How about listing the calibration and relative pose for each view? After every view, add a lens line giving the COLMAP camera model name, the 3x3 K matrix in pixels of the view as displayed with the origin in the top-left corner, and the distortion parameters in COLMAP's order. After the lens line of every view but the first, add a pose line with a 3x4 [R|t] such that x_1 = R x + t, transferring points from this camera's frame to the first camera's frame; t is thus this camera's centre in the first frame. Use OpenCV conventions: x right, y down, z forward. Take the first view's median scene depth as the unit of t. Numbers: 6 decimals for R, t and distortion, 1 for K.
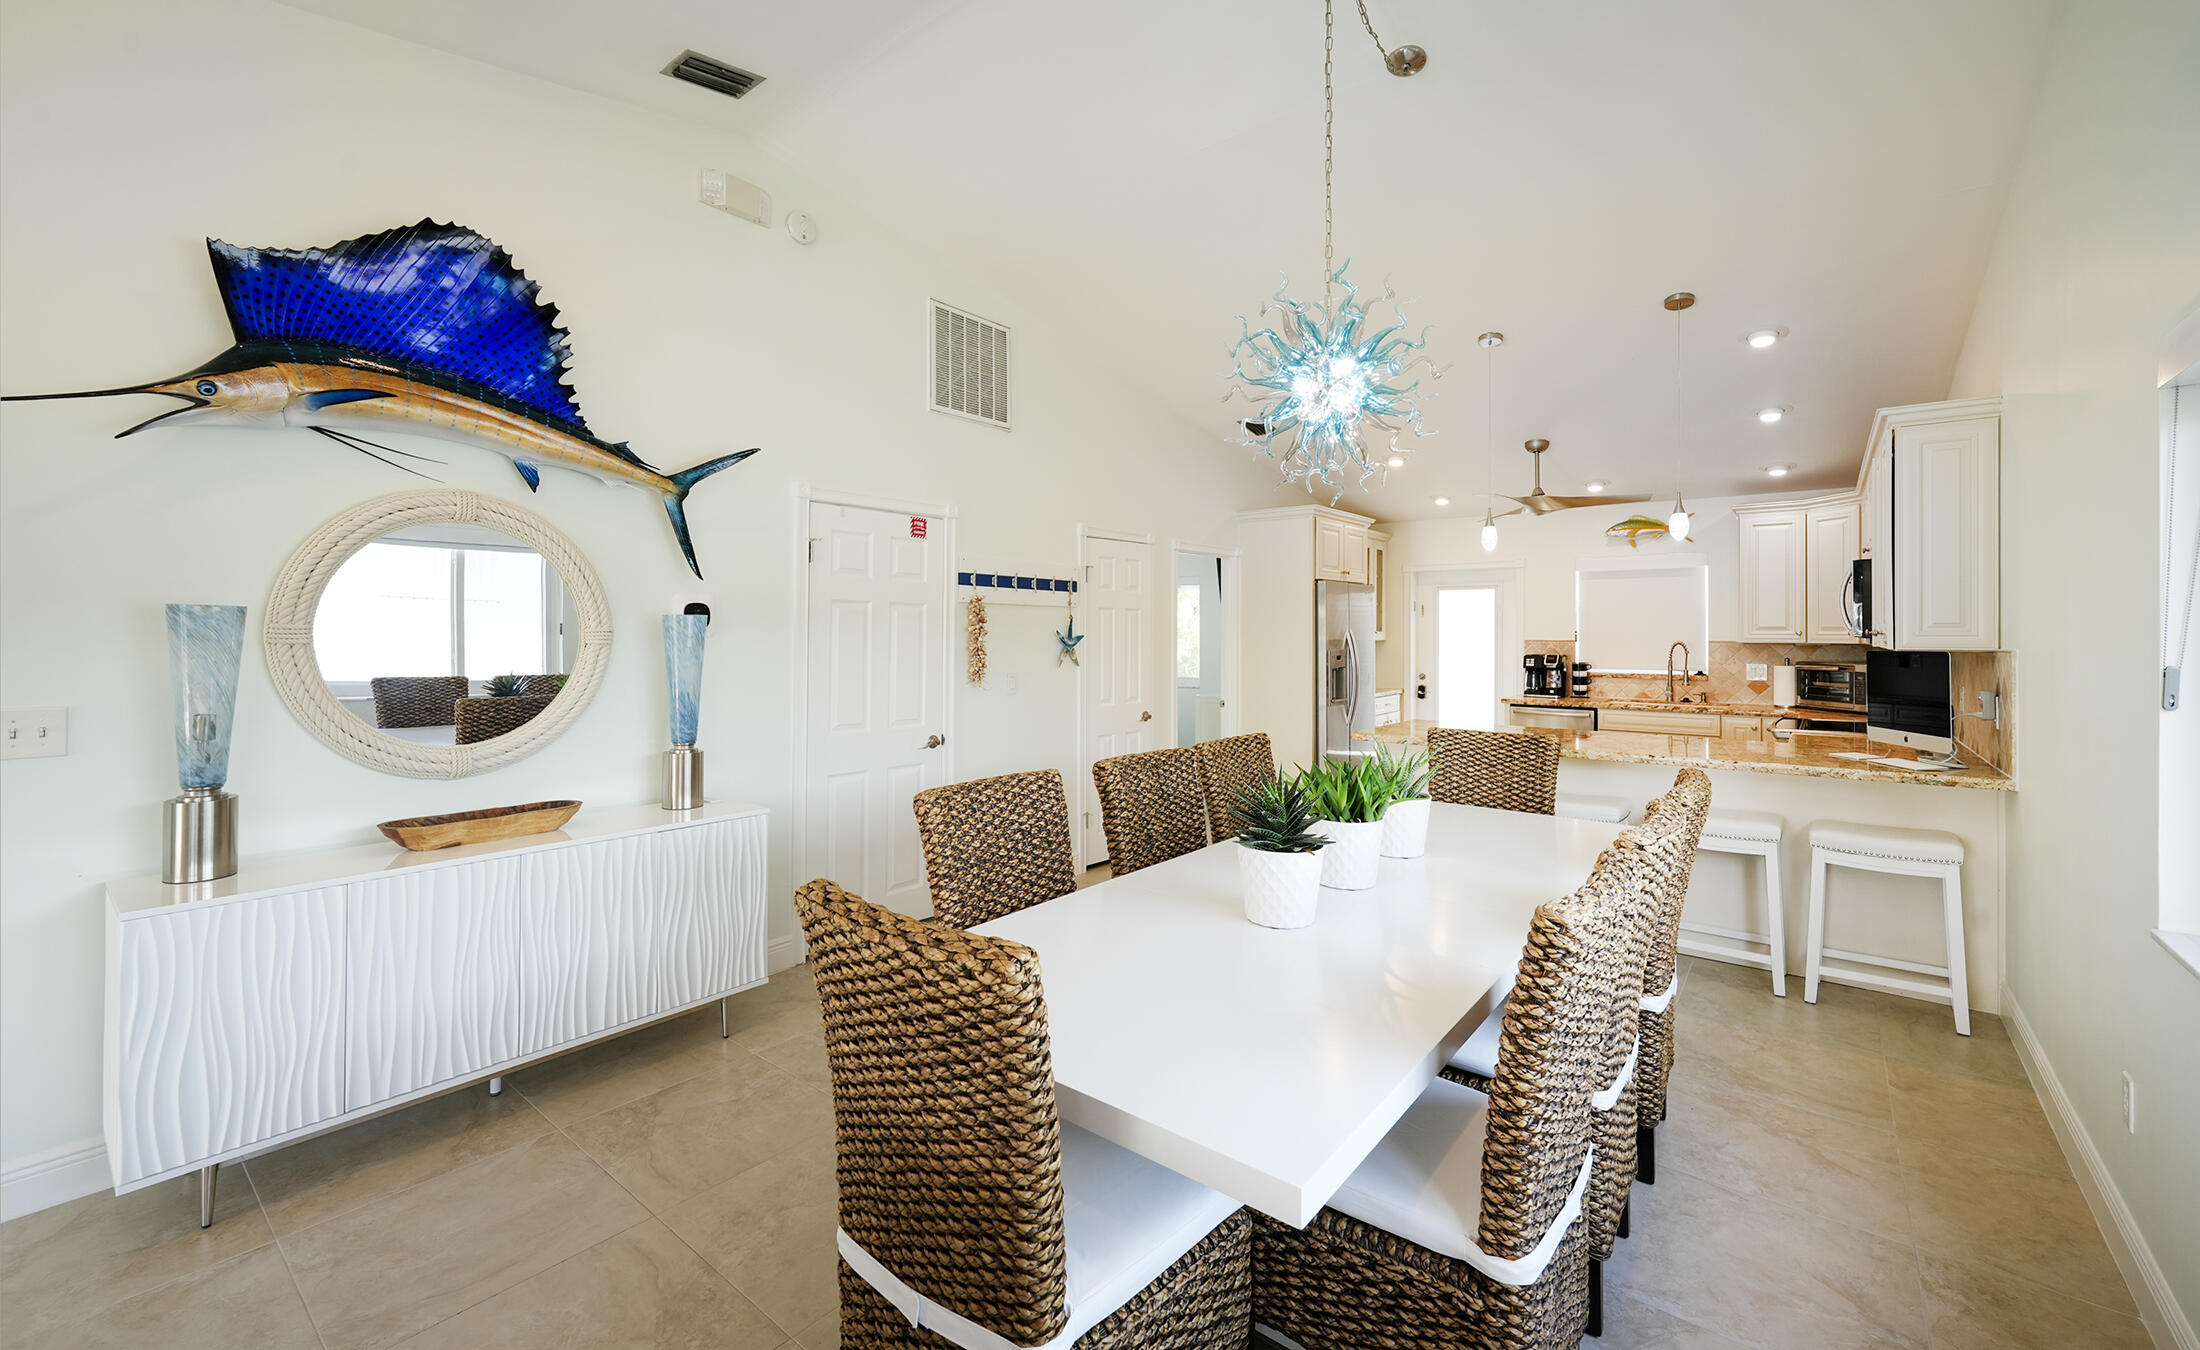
lens RADIAL K [[880.0, 0, 1124.8], [0, 880.0, 633.5], [0, 0, 1]] dist [-0.000545, 0.000049]
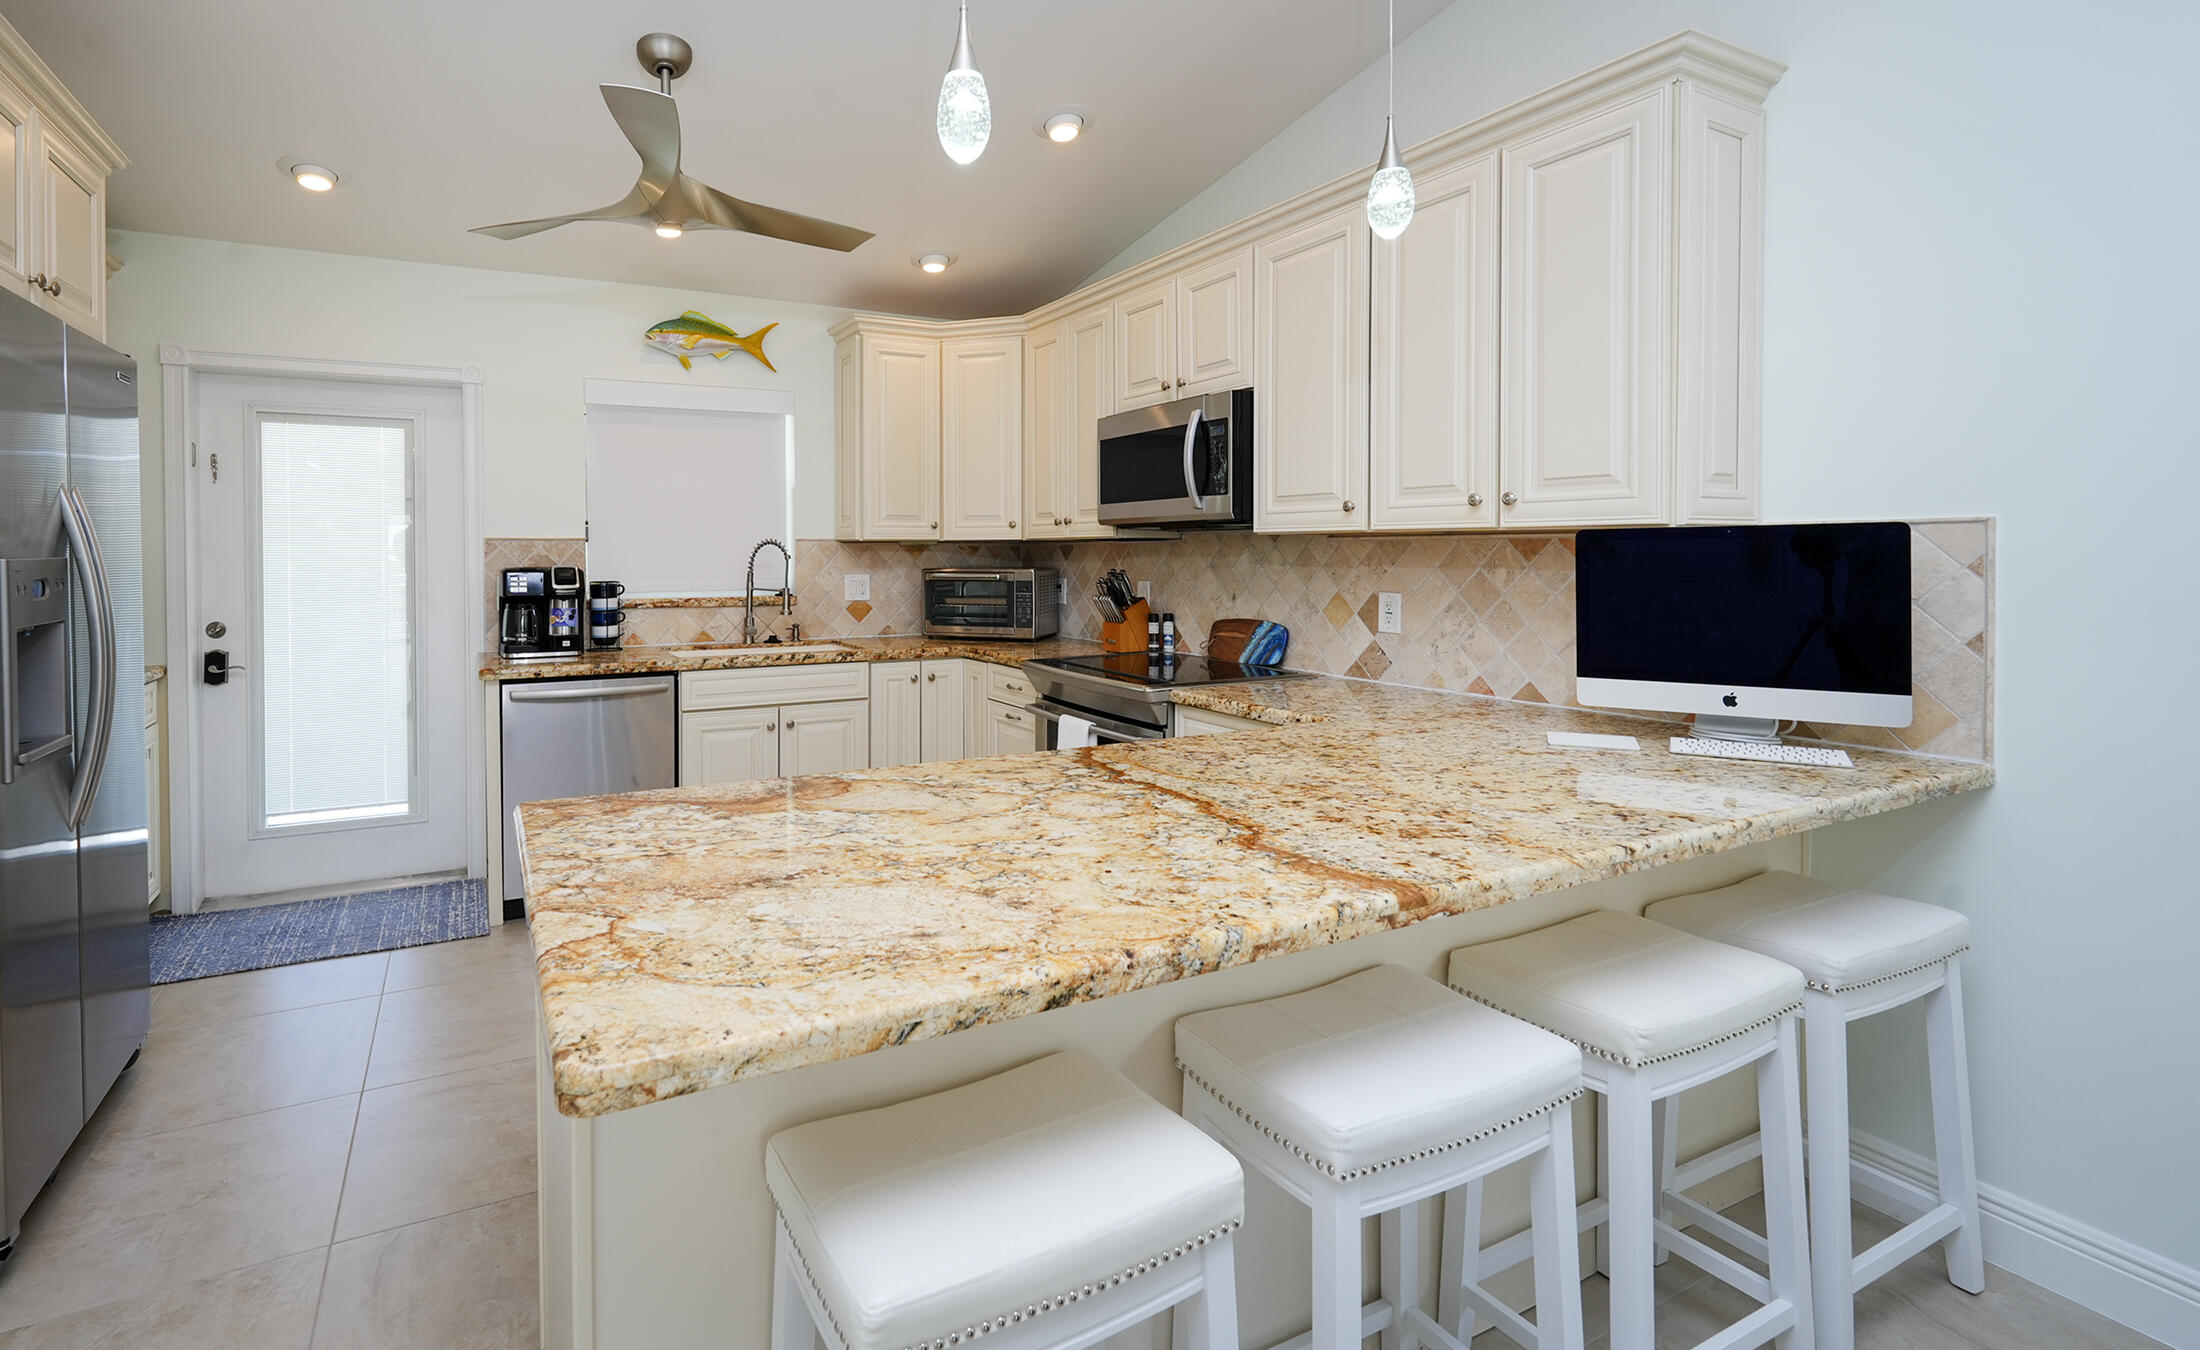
lens RADIAL K [[1017.2, 0, 988.4], [0, 1017.2, 571.2], [0, 0, 1]] dist [-0.022551, -0.000036]
pose [[0.424210, -0.023038, 0.905271, 0.087214], [0.003209, 0.999708, 0.023938, 0.014586], [-0.905558, -0.007250, 0.424161, 0.578210]]
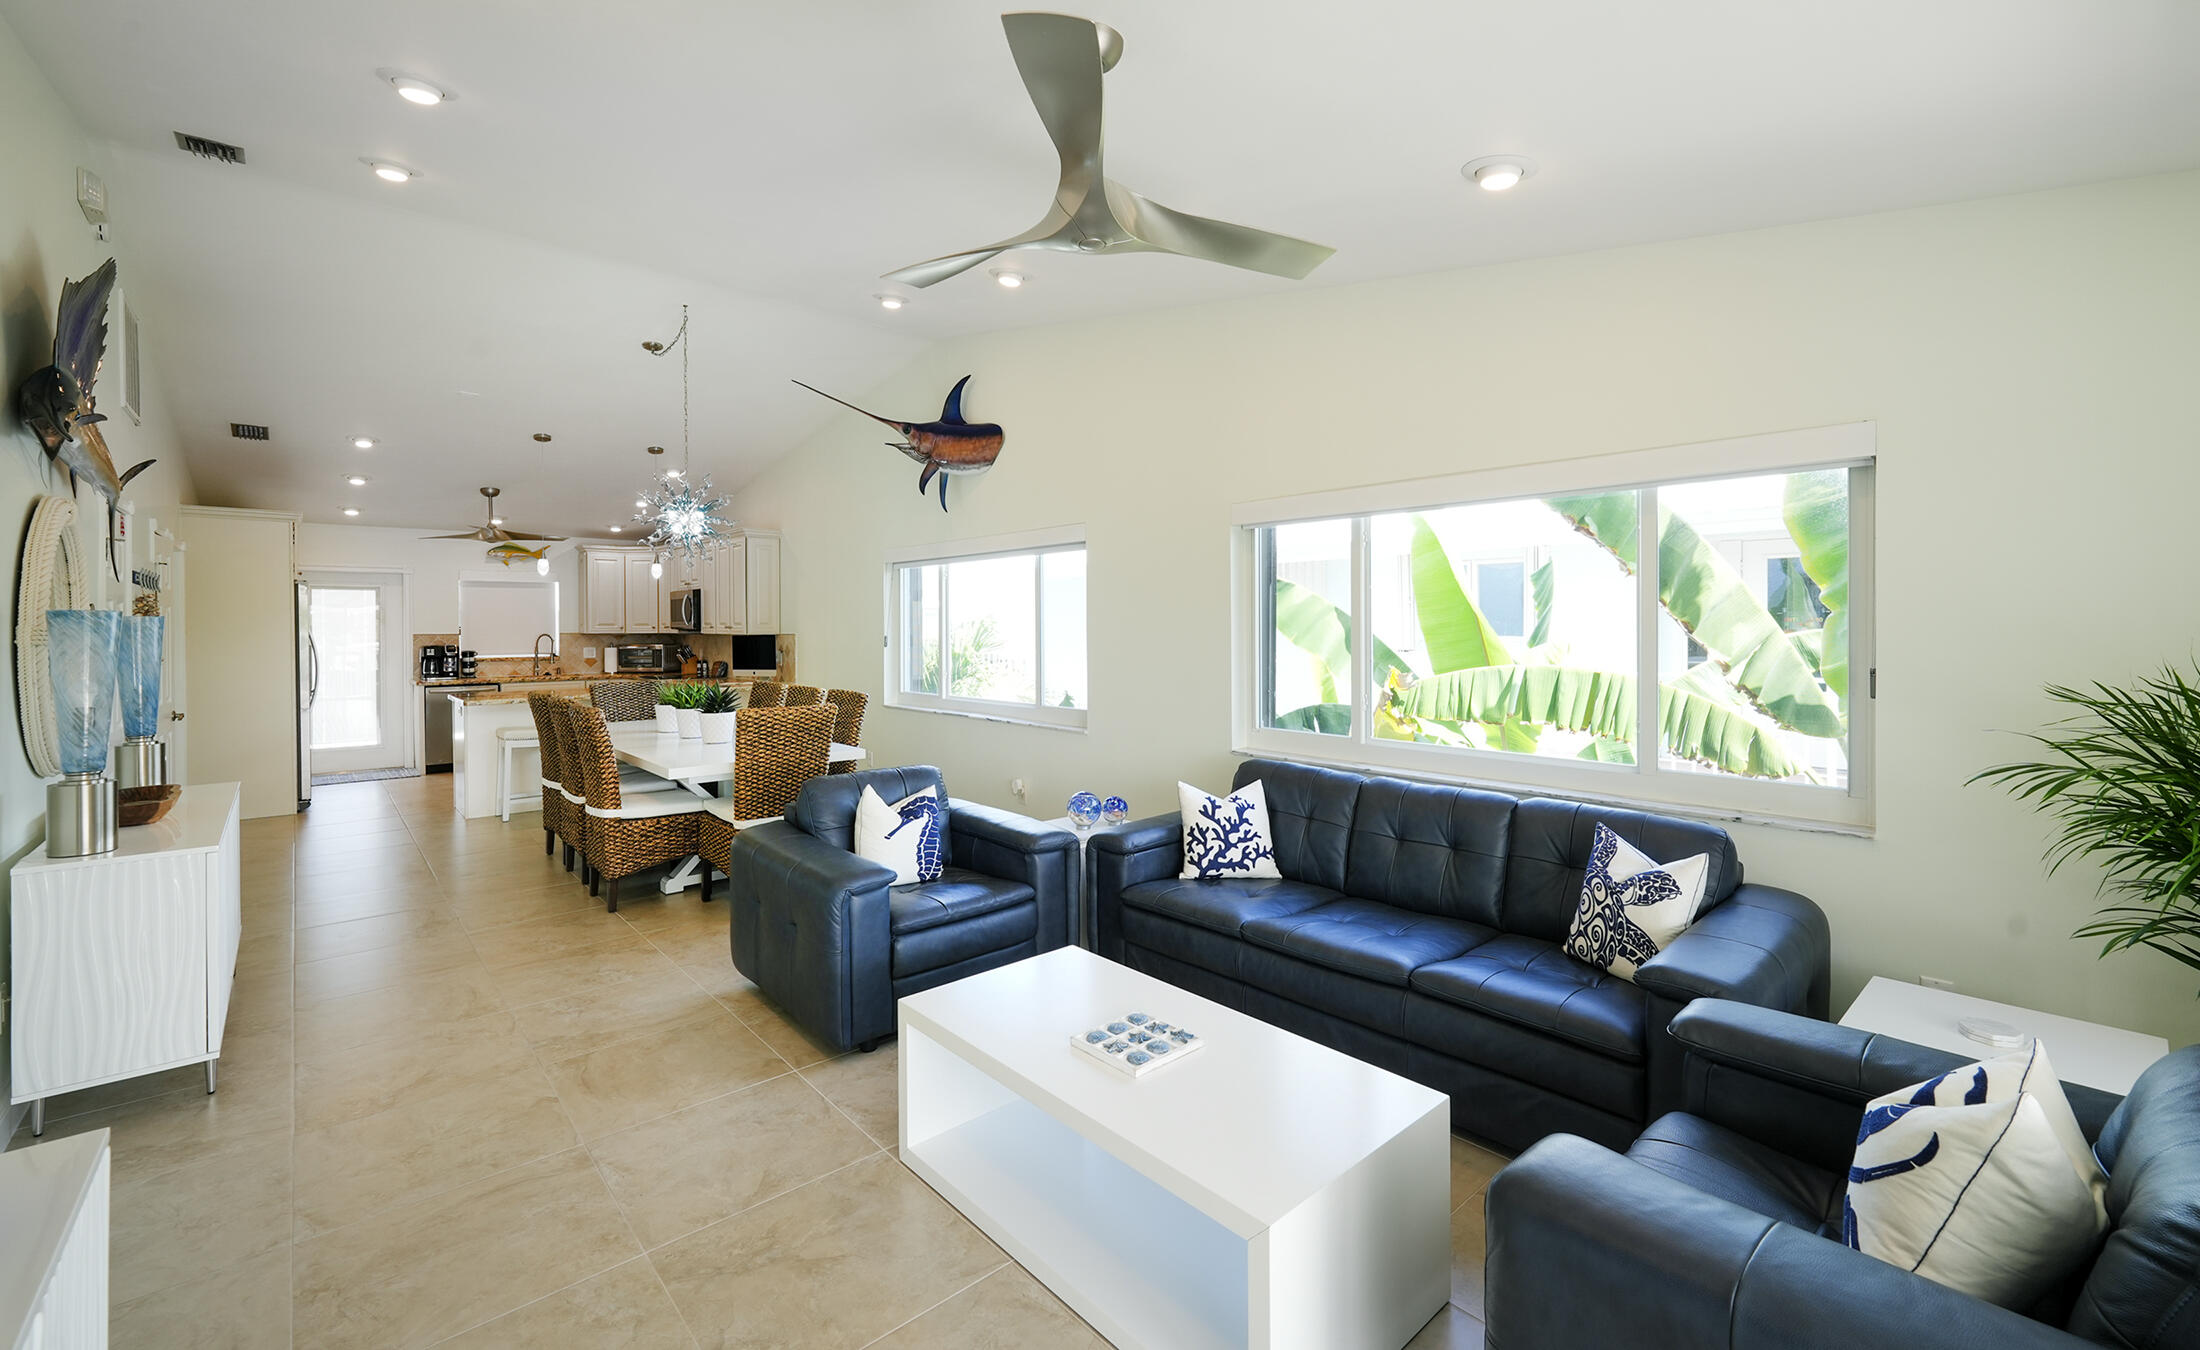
lens RADIAL K [[880.0, 0, 1124.8], [0, 880.0, 633.5], [0, 0, 1]] dist [-0.000545, 0.000049]
pose [[0.151046, -0.011523, 0.988460, -0.648690], [0.004200, 0.999931, 0.011015, -0.002953], [-0.988518, 0.002488, 0.151084, -0.162122]]
